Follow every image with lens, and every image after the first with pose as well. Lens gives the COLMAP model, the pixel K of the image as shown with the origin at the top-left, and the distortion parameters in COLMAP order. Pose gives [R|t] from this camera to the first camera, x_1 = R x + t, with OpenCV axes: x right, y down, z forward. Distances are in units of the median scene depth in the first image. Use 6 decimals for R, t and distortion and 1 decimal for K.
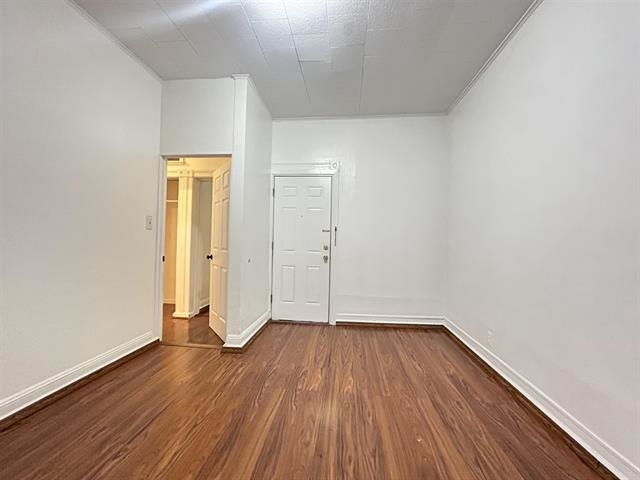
lens RADIAL K [[260.8, 0, 320.5], [0, 260.8, 238.7], [0, 0, 1]] dist [0.000130, 0.000563]
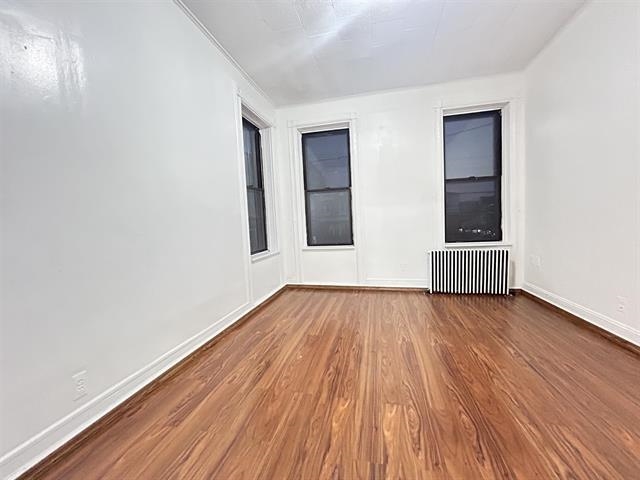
lens RADIAL K [[260.8, 0, 320.5], [0, 260.8, 238.7], [0, 0, 1]] dist [0.000130, 0.000563]
pose [[-0.991839, 0.016911, 0.126372, 0.075515], [0.025527, 0.997435, 0.066869, 0.055782], [-0.124917, 0.069549, -0.989727, 1.863587]]
